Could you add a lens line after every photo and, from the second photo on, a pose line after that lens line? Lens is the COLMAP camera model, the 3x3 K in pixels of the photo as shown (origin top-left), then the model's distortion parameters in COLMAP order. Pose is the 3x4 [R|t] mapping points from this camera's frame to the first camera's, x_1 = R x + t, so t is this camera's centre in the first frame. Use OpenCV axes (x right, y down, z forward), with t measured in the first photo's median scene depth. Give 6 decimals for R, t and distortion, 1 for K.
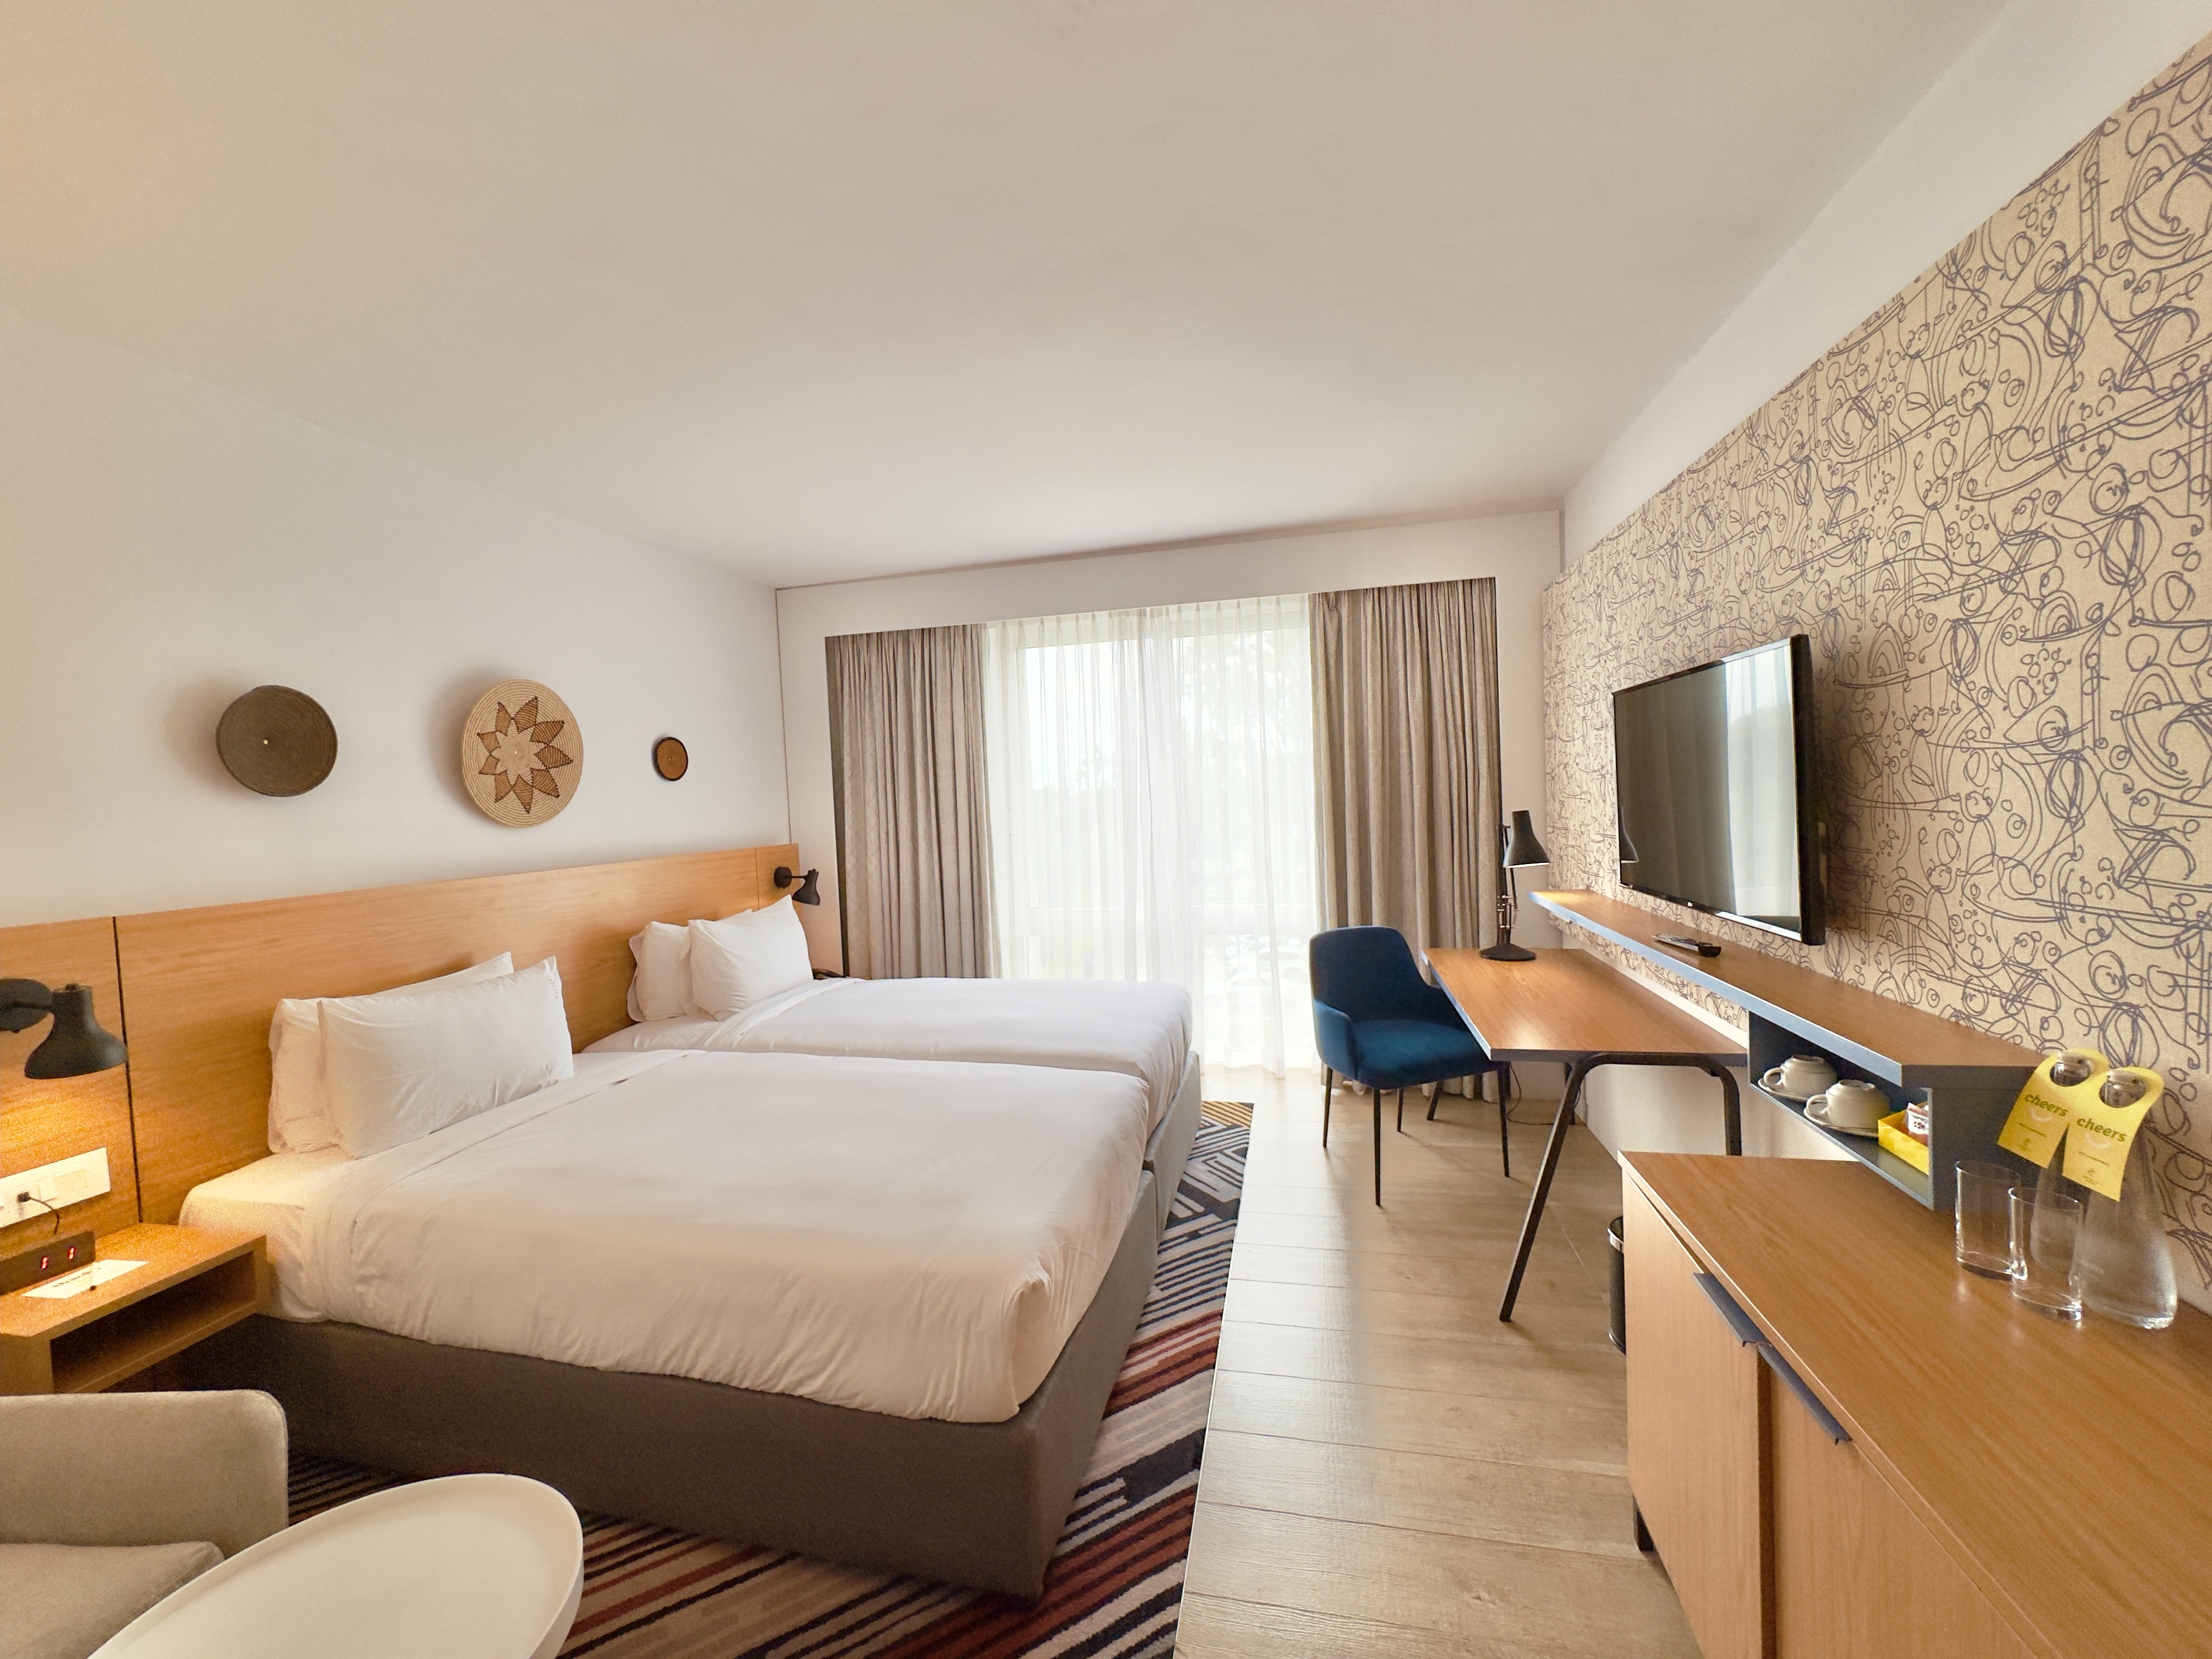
lens RADIAL K [[880.9, 0, 1103.5], [0, 880.9, 828.0], [0, 0, 1]] dist [-0.000624, -0.000057]
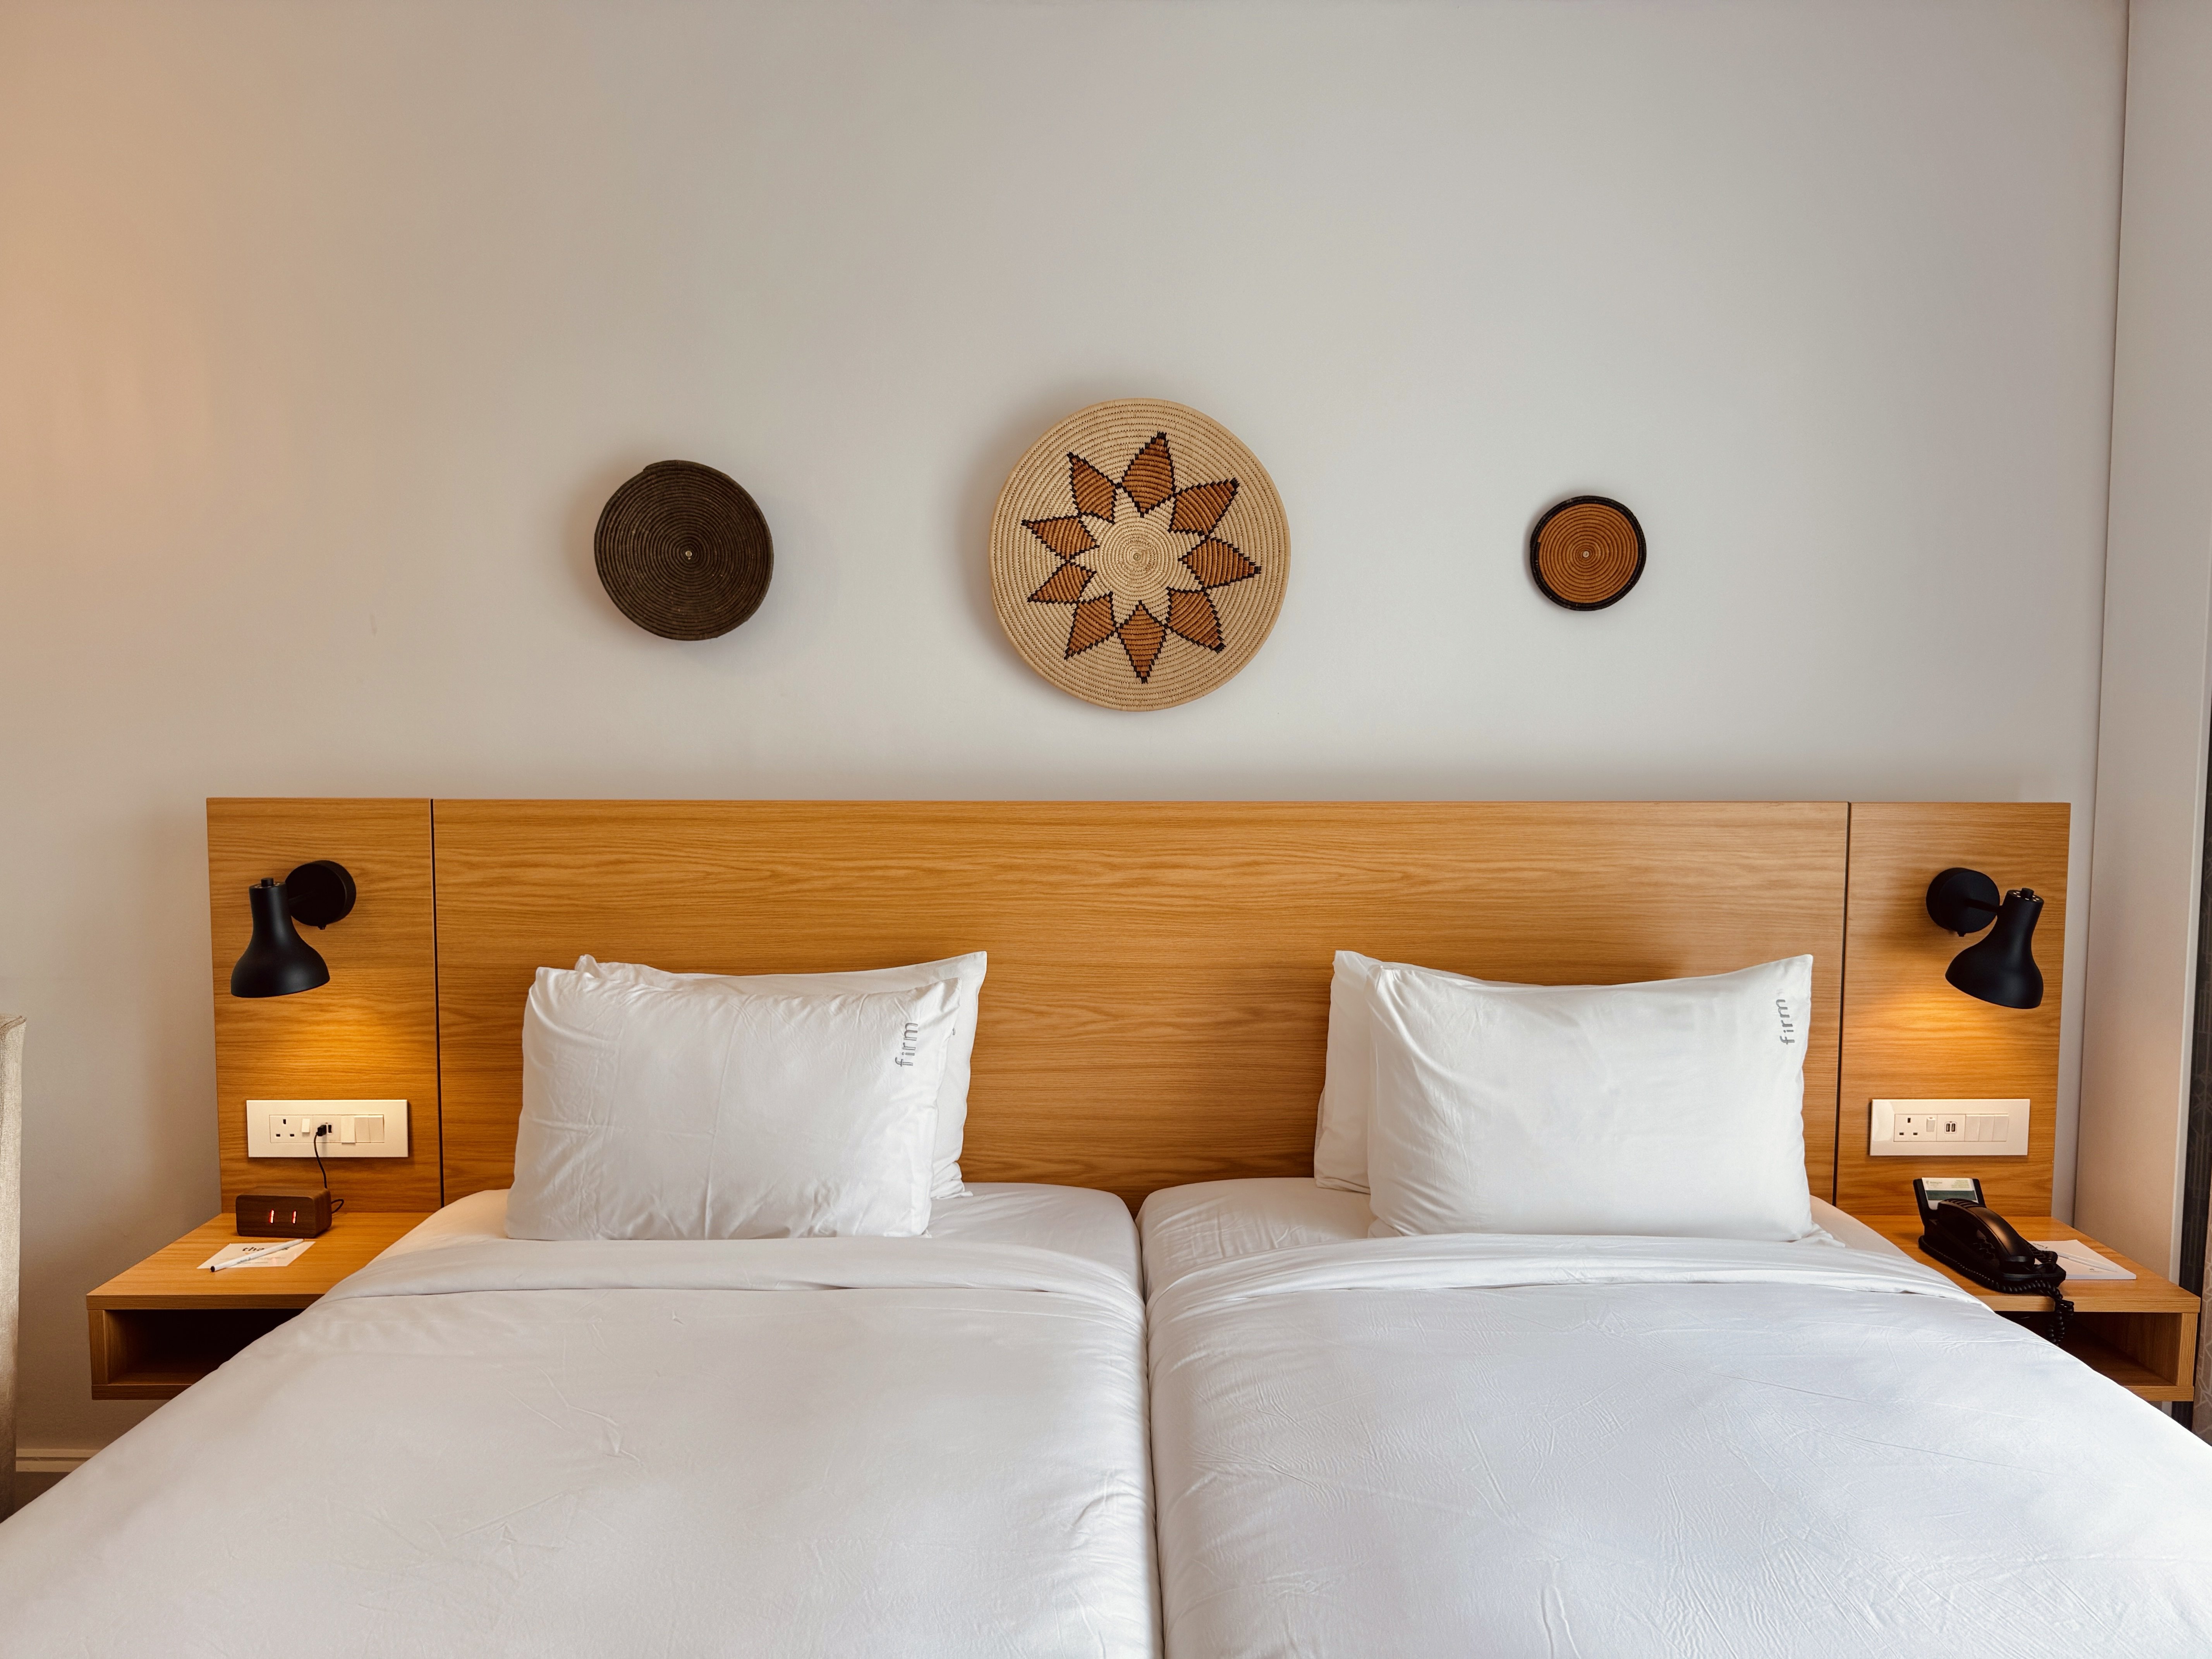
lens RADIAL K [[1543.0, 0, 1102.1], [0, 1543.0, 839.1], [0, 0, 1]] dist [0.086018, -0.000390]
pose [[0.224829, 0.130758, -0.965585, 0.229015], [-0.045919, 0.991276, 0.123545, -0.044592], [0.973316, 0.016563, 0.228871, 0.994417]]
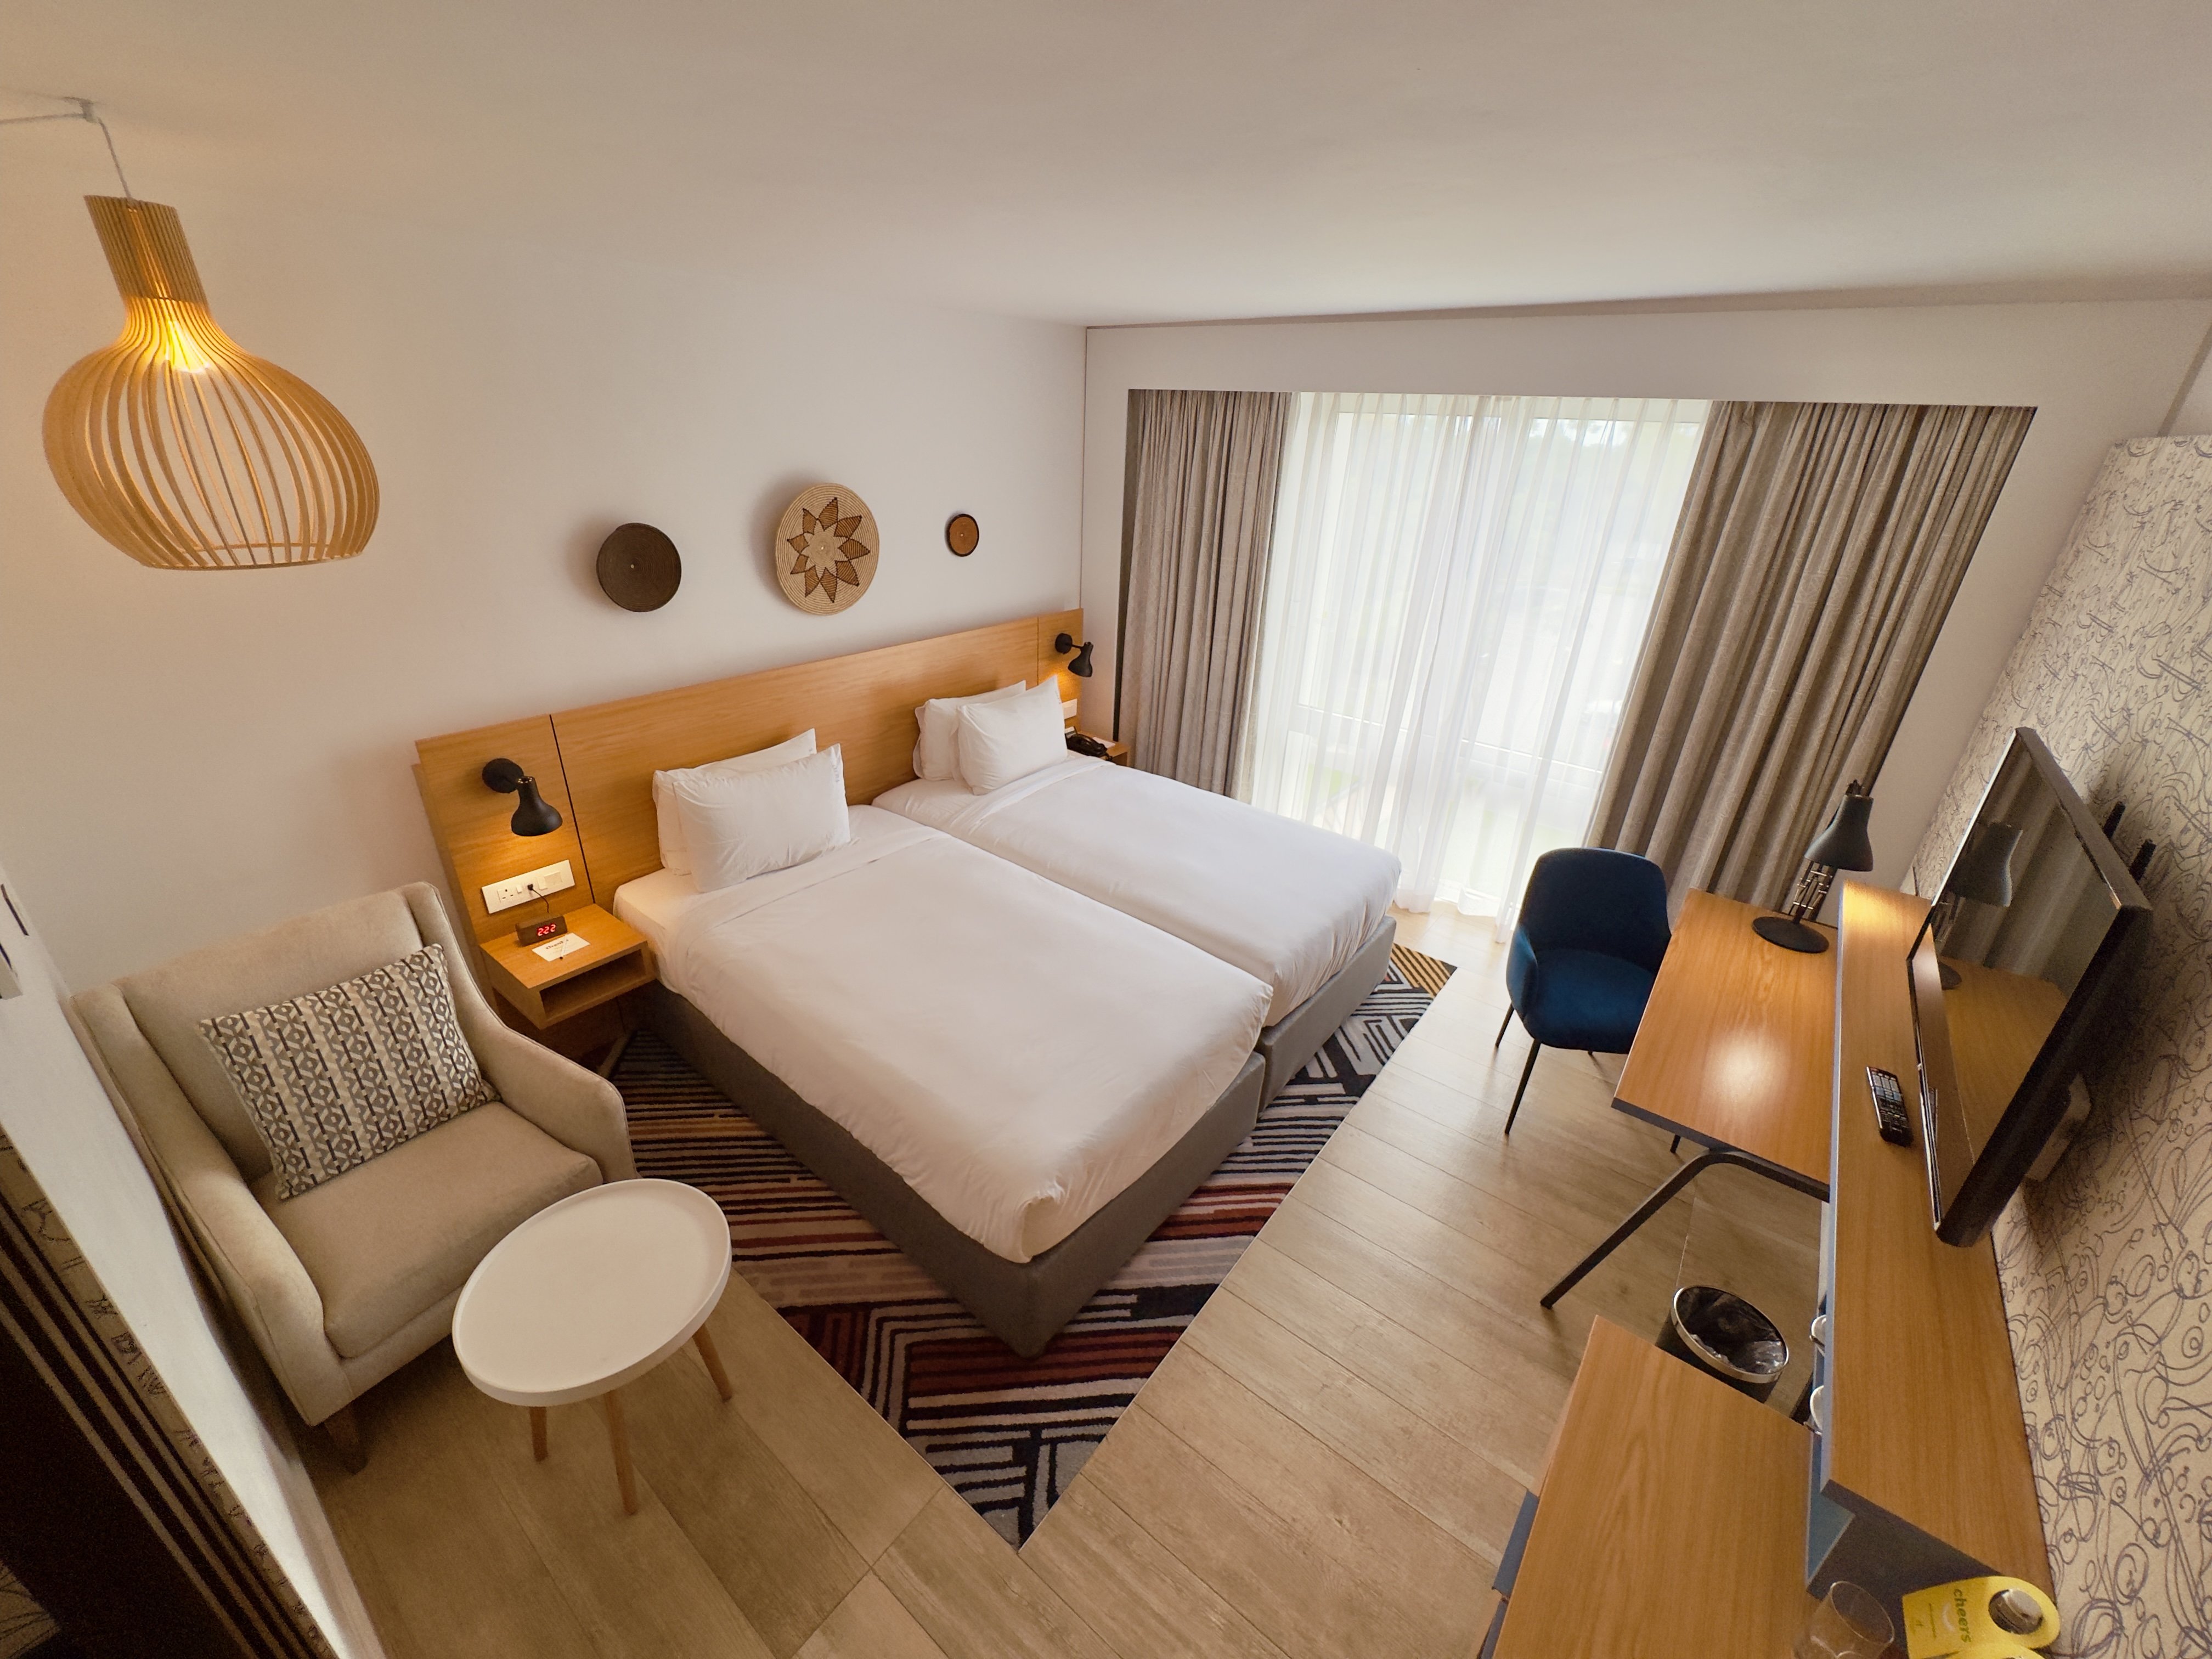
lens RADIAL K [[880.9, 0, 1103.5], [0, 880.9, 828.0], [0, 0, 1]] dist [-0.000624, -0.000057]
pose [[0.901483, 0.249092, -0.353952, 0.203771], [-0.092178, 0.909523, 0.405304, -0.320101], [0.422886, -0.332748, 0.842880, 0.082028]]
